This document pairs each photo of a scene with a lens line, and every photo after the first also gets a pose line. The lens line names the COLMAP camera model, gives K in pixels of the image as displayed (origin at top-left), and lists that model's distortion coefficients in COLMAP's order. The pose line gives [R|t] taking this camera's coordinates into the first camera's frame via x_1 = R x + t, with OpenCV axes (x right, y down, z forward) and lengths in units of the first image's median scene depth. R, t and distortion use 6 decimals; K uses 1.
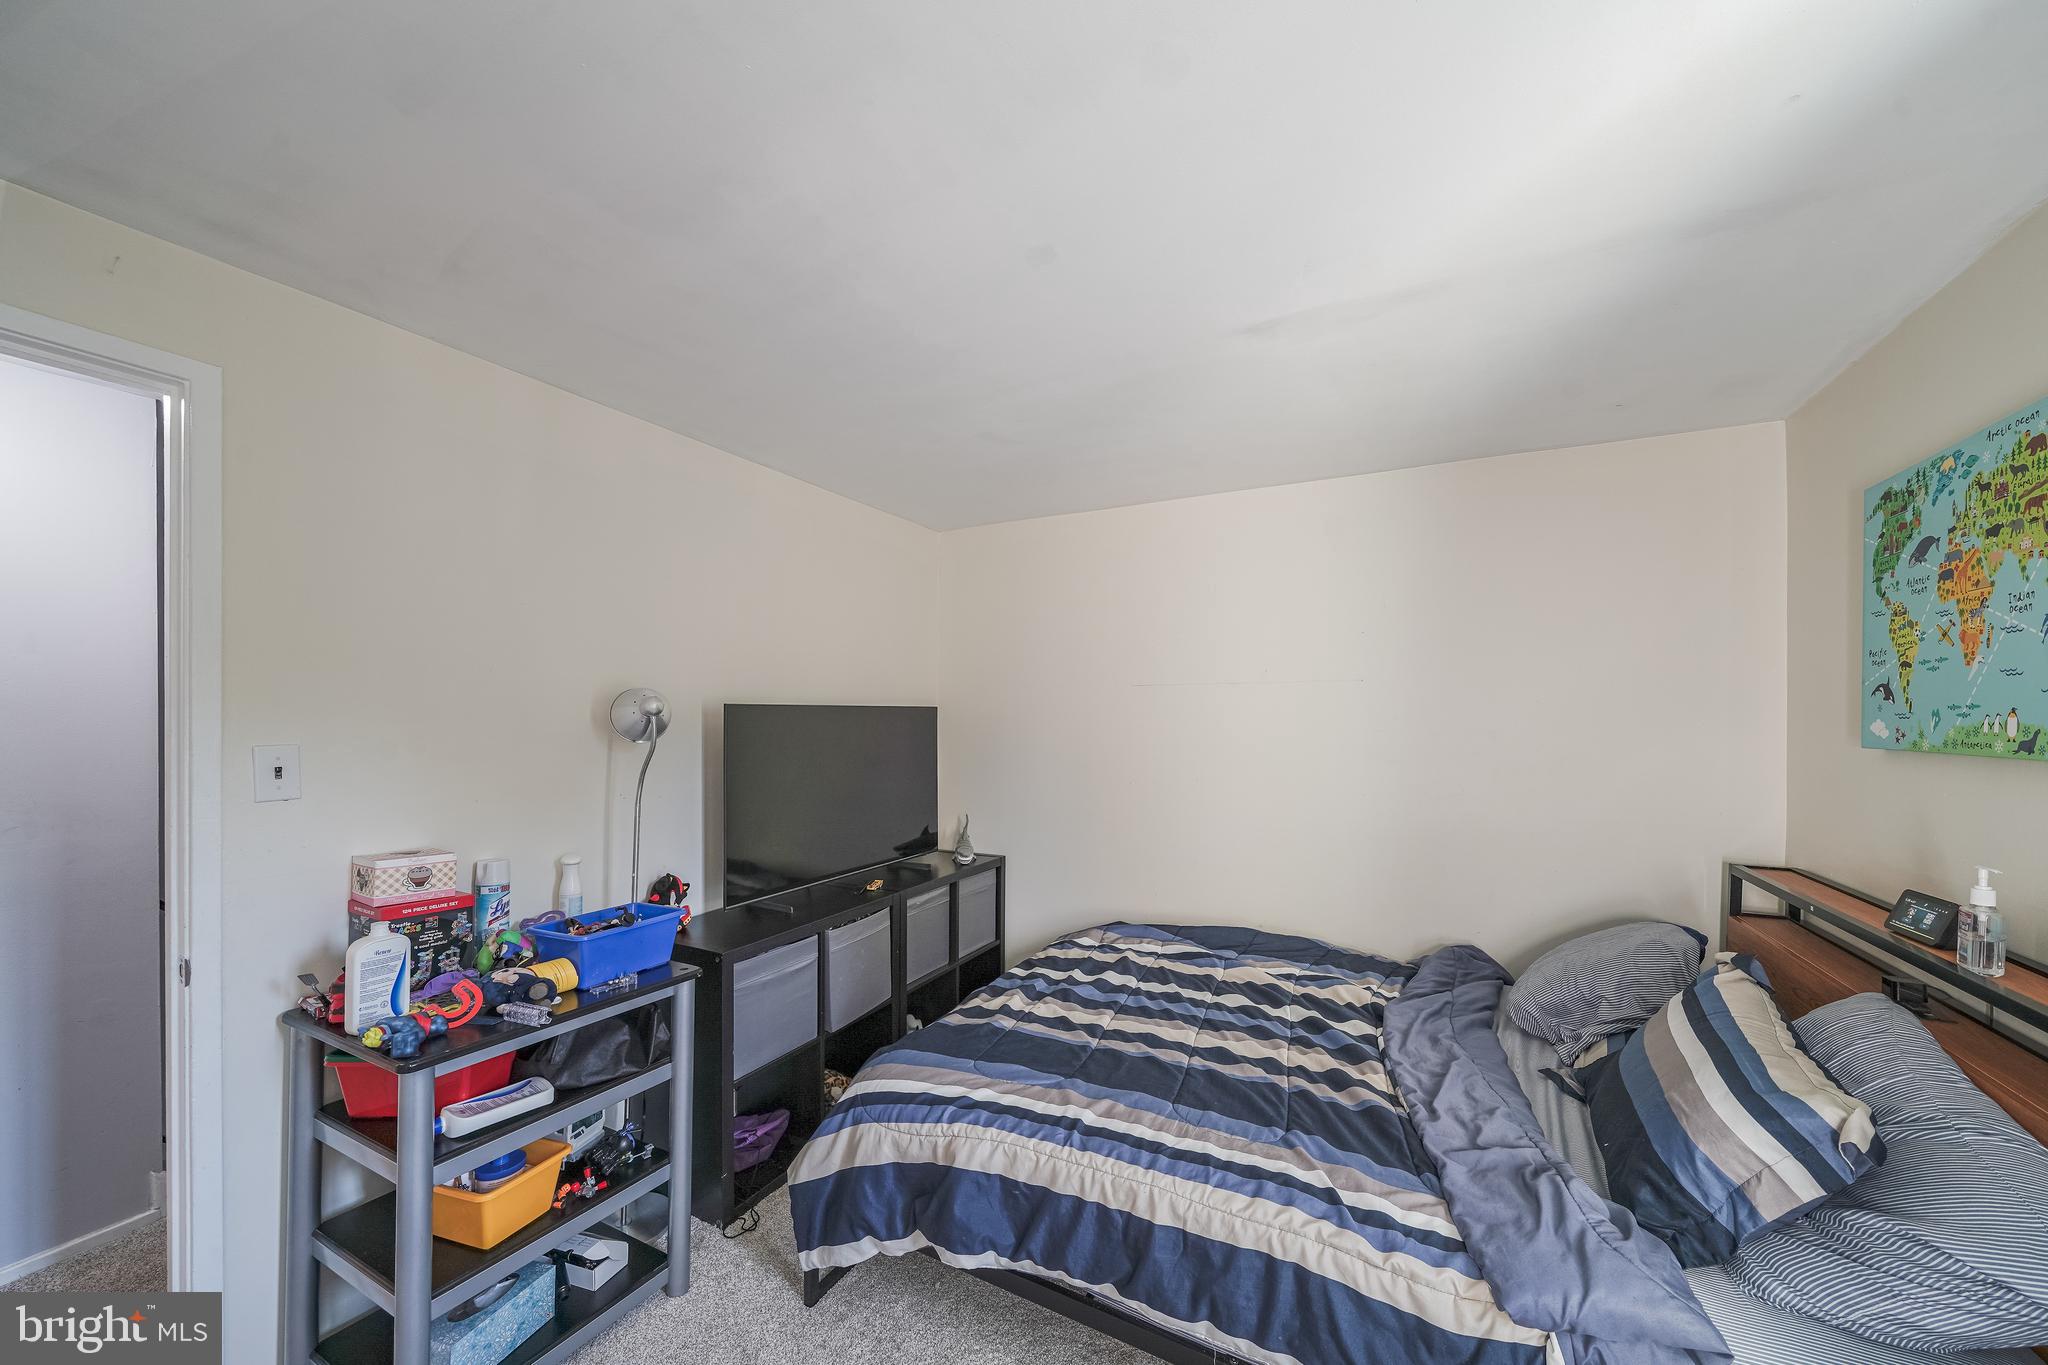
lens RADIAL K [[689.9, 0, 1000.8], [0, 689.9, 728.3], [0, 0, 1]] dist [0.000759, -0.000044]
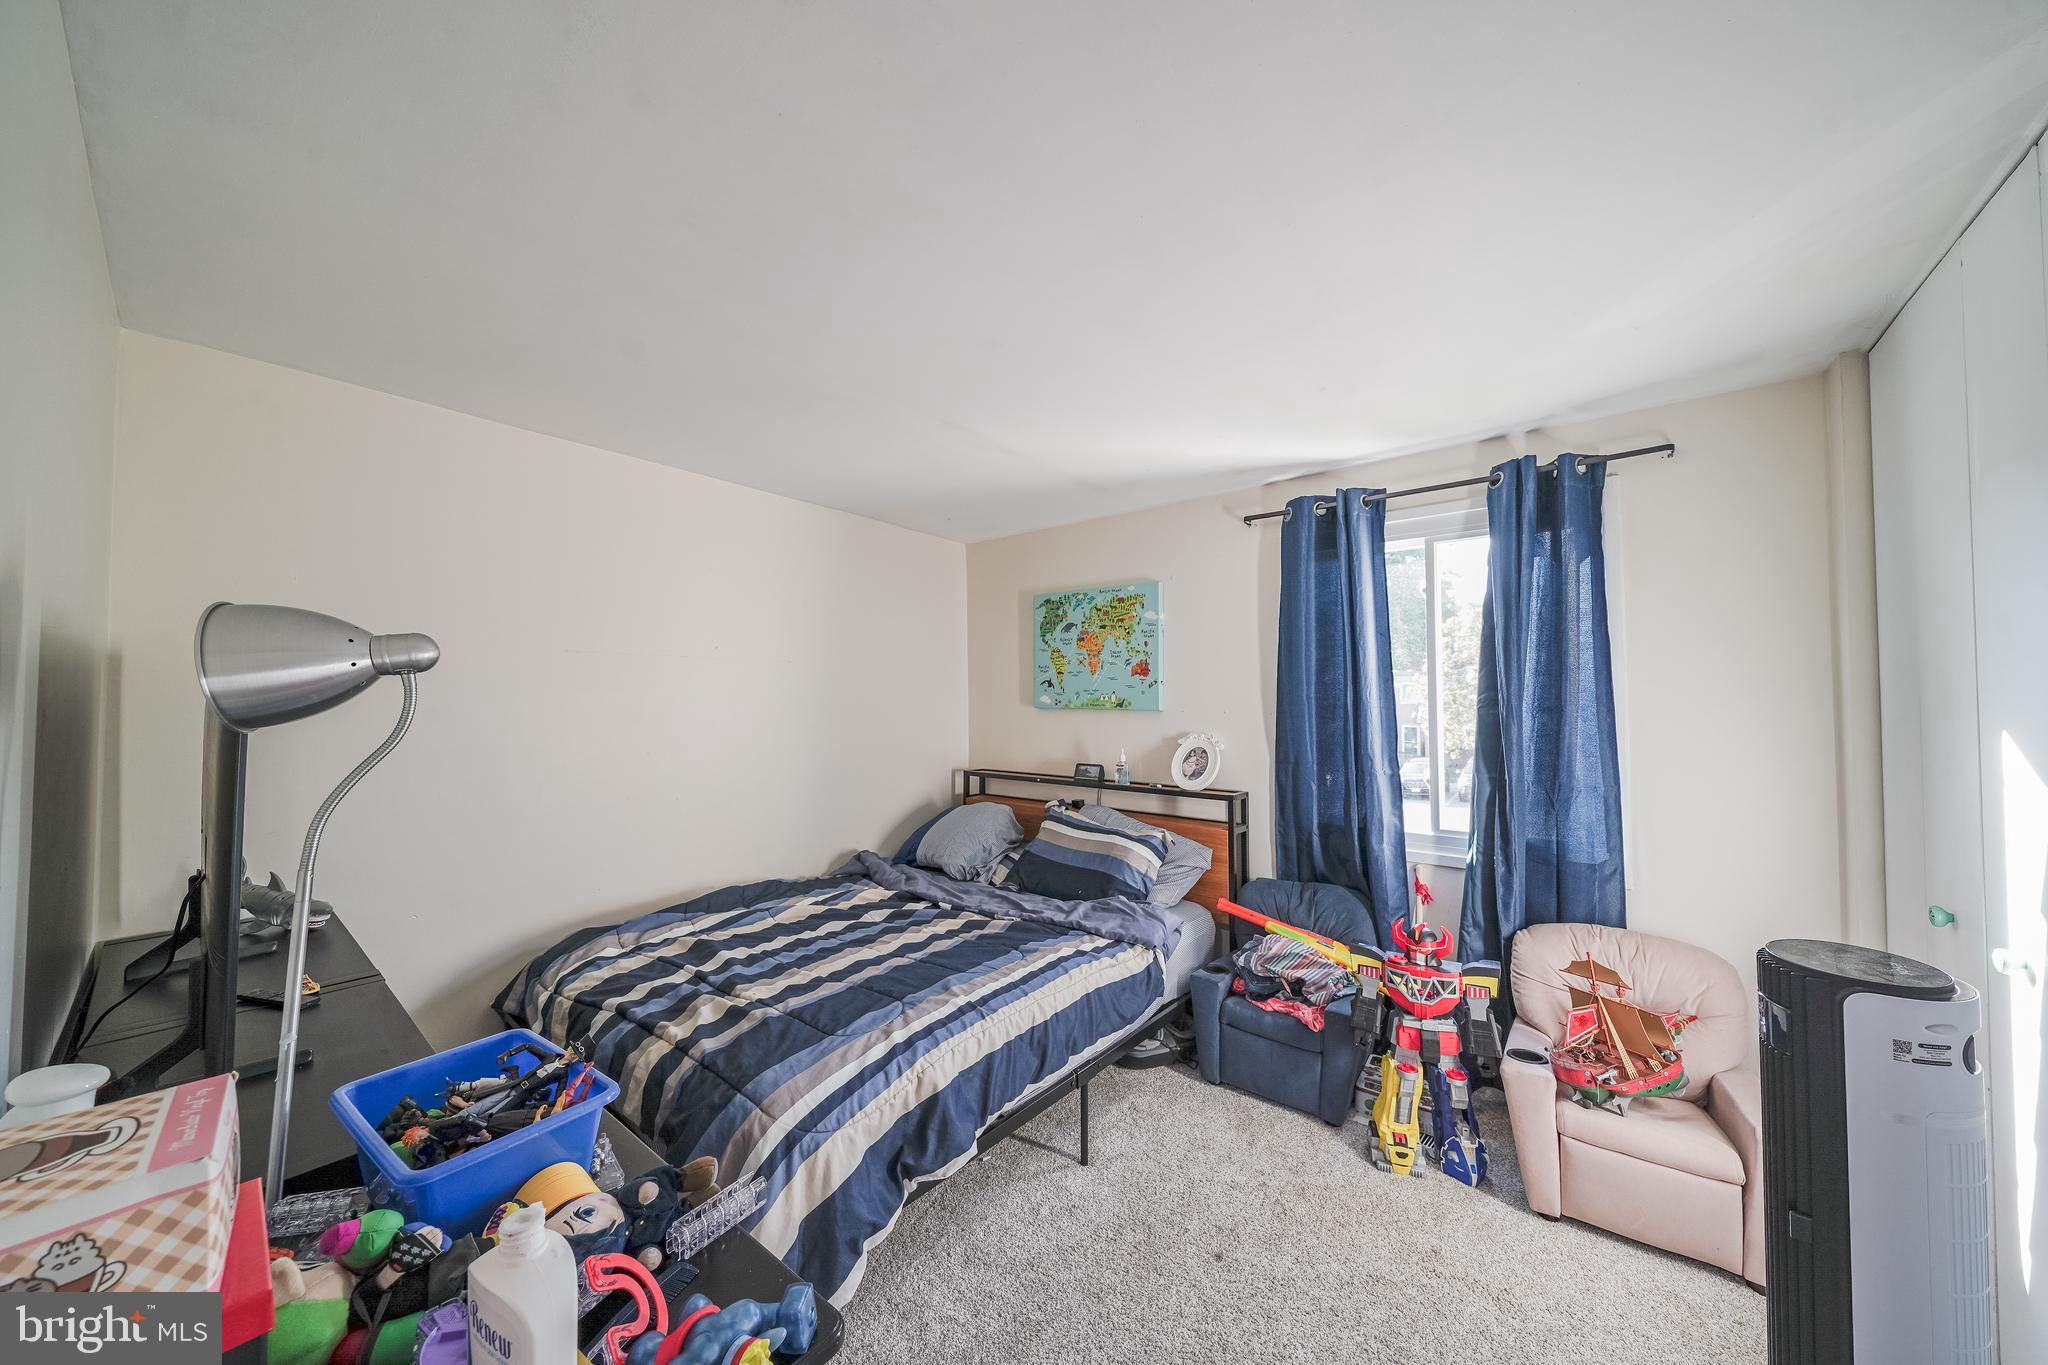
lens RADIAL K [[689.9, 0, 1020.0], [0, 689.9, 682.5], [0, 0, 1]] dist [0.000759, -0.000044]
pose [[0.221182, 0.029879, 0.974775, -1.008991], [0.002119, 0.999513, -0.031118, 0.015546], [-0.975230, 0.008949, 0.221011, 0.556502]]
